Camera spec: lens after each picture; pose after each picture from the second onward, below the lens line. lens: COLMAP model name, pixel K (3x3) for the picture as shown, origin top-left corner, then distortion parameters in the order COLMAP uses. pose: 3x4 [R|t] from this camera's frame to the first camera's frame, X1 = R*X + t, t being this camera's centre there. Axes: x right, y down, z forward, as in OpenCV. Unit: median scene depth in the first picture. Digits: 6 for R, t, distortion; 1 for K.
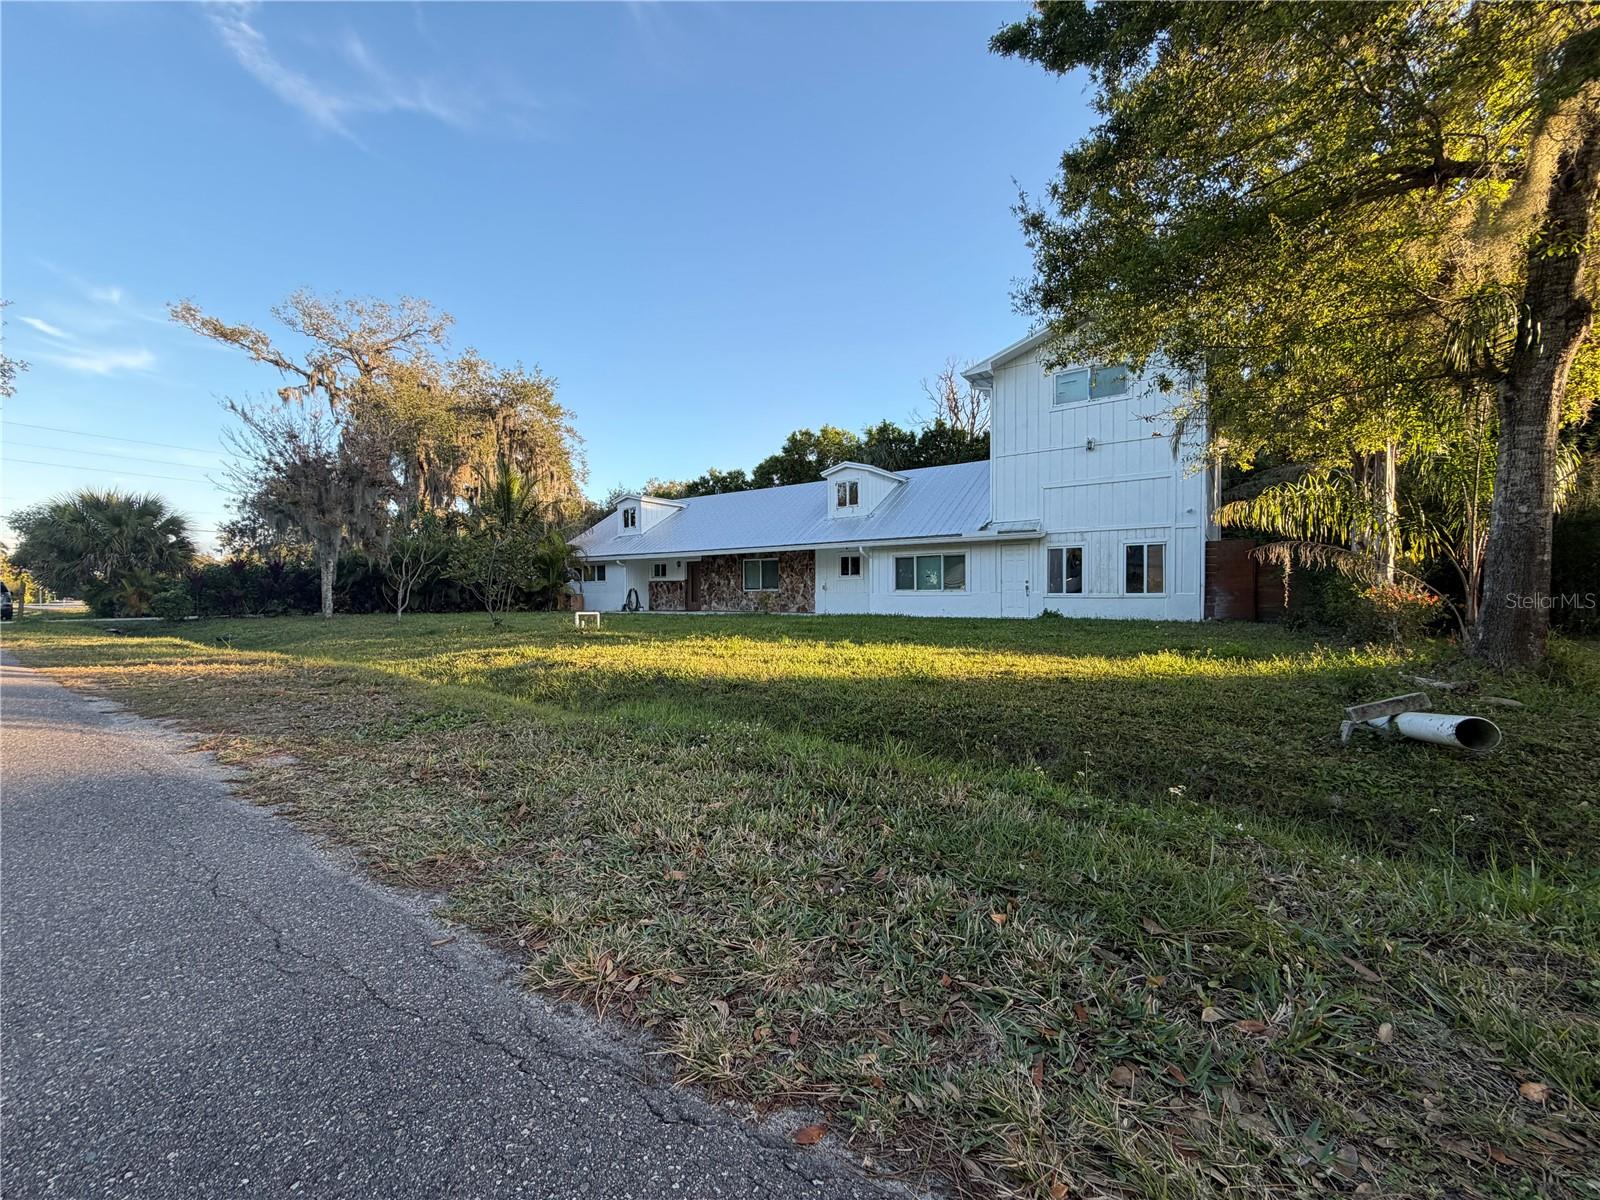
lens RADIAL K [[635.4, 0, 801.0], [0, 635.4, 598.0], [0, 0, 1]] dist [-0.000987, -0.000721]
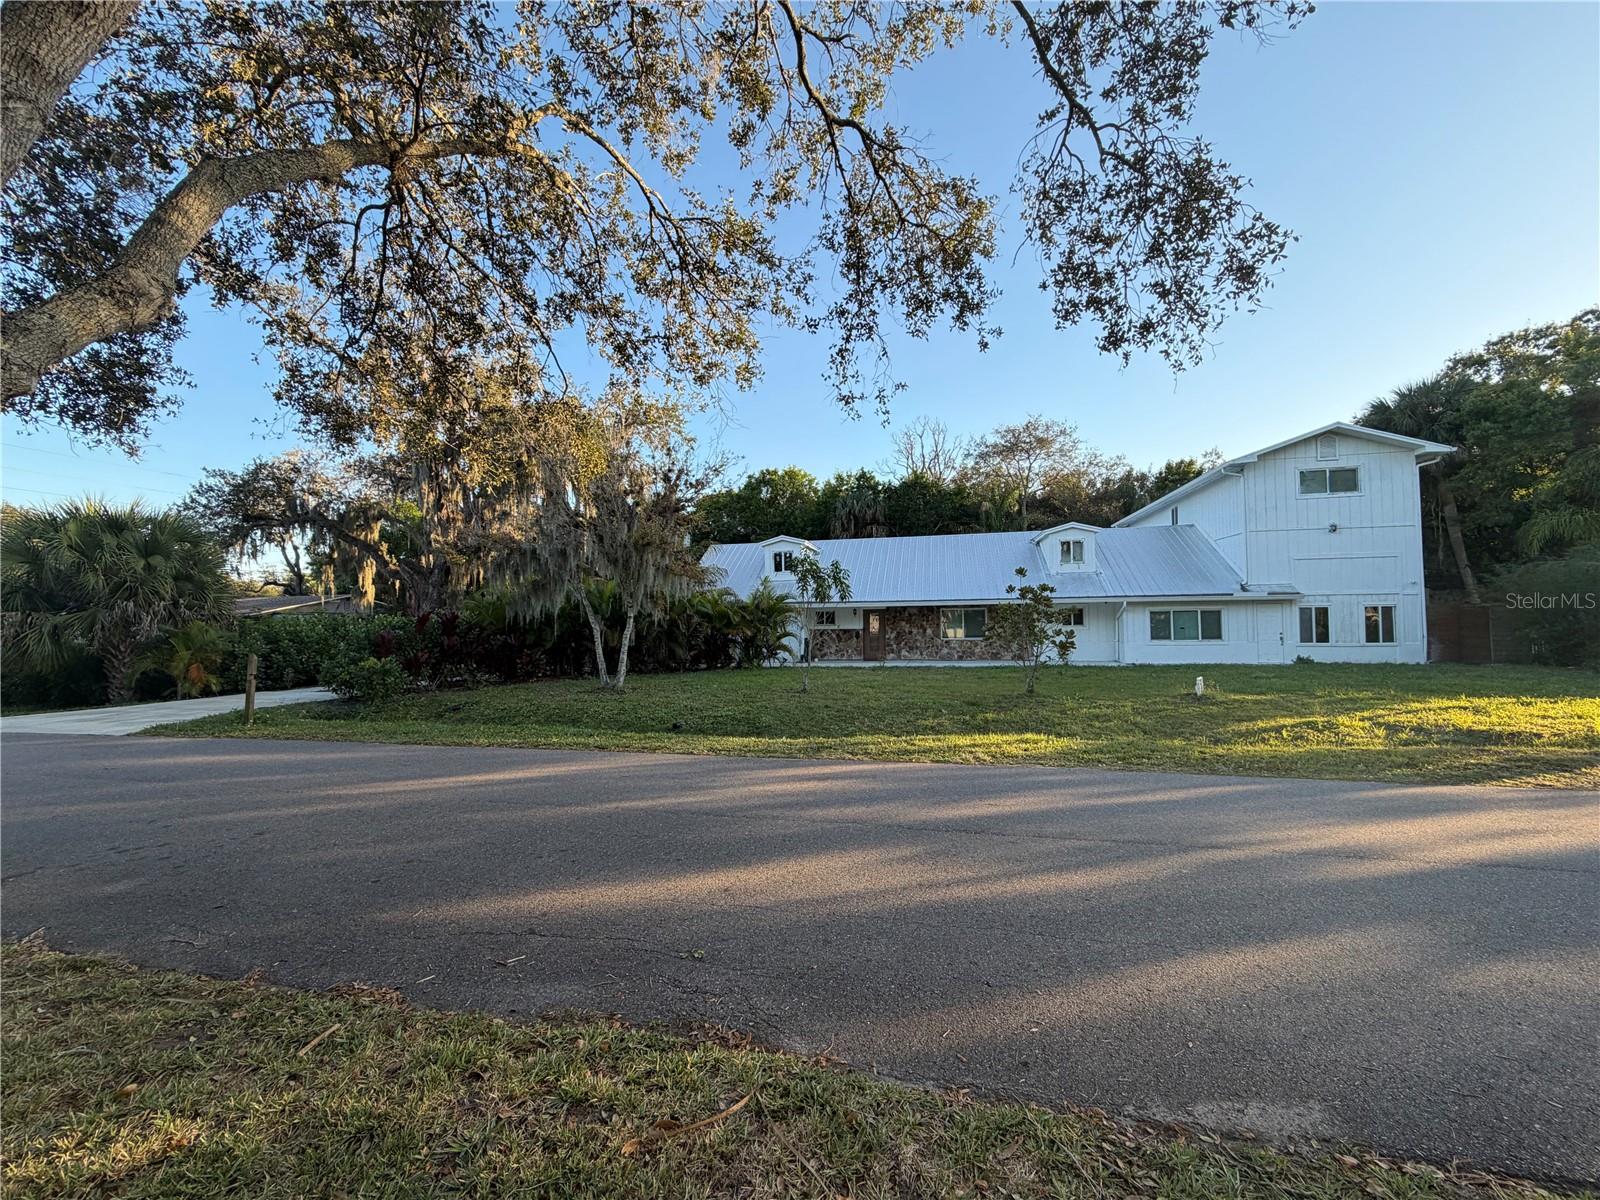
lens RADIAL K [[635.4, 0, 800.6], [0, 635.4, 601.6], [0, 0, 1]] dist [-0.000987, -0.000721]
pose [[0.930768, 0.007659, 0.365531, -0.969291], [0.008516, 0.999055, -0.042617, -0.043749], [-0.365512, 0.042779, 0.929823, 0.193885]]
